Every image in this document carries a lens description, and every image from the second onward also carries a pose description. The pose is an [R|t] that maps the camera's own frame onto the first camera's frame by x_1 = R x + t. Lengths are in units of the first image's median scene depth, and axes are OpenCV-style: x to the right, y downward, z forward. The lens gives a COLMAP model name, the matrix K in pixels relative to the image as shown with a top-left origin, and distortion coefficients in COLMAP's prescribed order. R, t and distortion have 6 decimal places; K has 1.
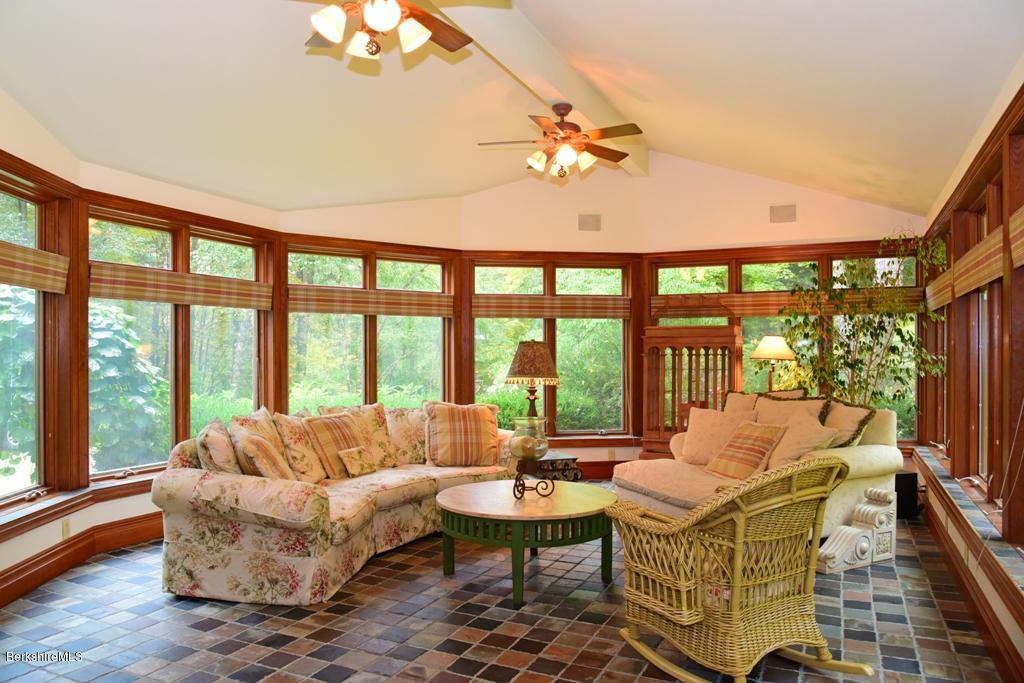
lens RADIAL K [[692.7, 0, 517.8], [0, 692.7, 349.2], [0, 0, 1]] dist [-0.037448, -0.000317]
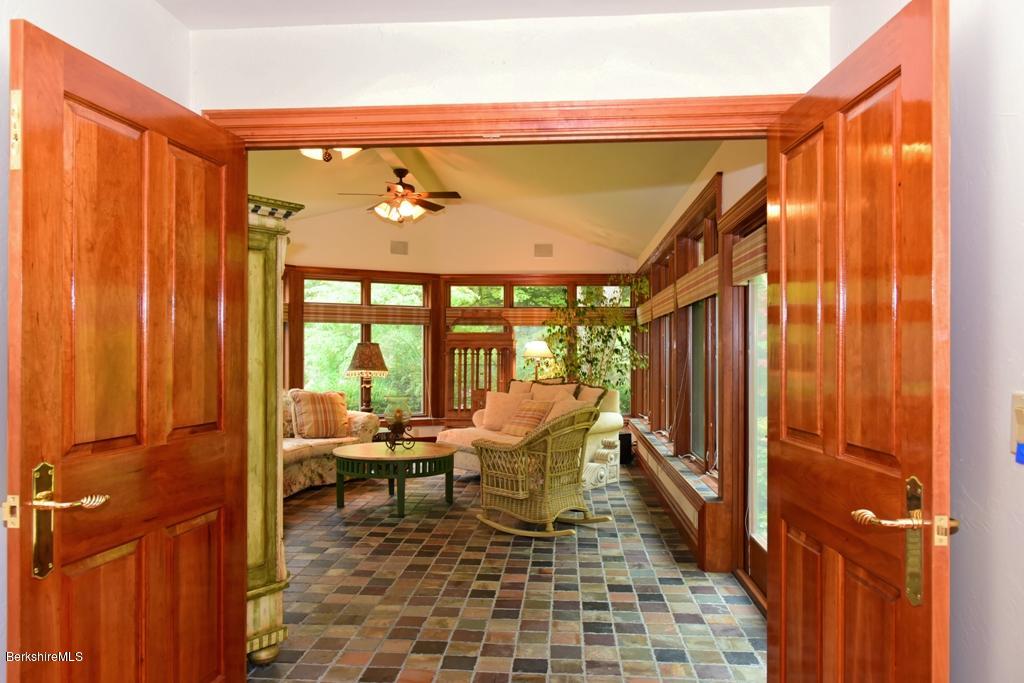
lens RADIAL K [[708.5, 0, 512.1], [0, 708.5, 330.4], [0, 0, 1]] dist [-0.035110, 0.001598]
pose [[0.934859, 0.016569, 0.354634, -0.207261], [-0.007619, 0.999617, -0.026618, -0.001535], [-0.354939, 0.022182, 0.934626, -0.351602]]
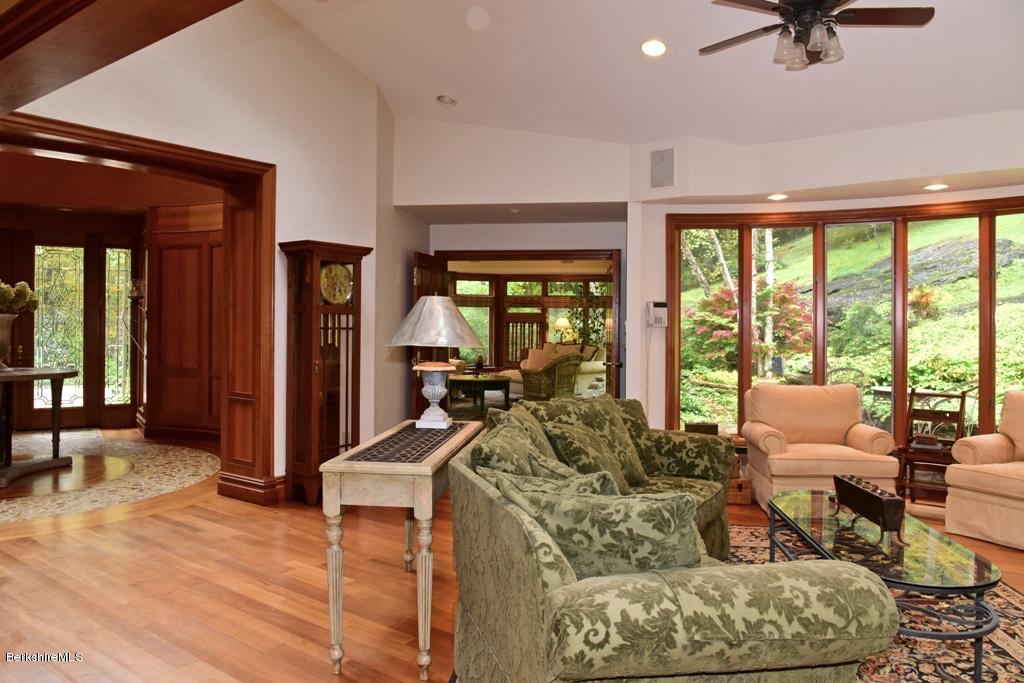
lens RADIAL K [[698.2, 0, 510.5], [0, 698.2, 322.3], [0, 0, 1]] dist [-0.032171, 0.002848]
pose [[0.958541, 0.010794, 0.284752, -0.467654], [-0.012515, 0.999913, 0.004226, -0.013950], [-0.284681, -0.007614, 0.958592, -1.200976]]
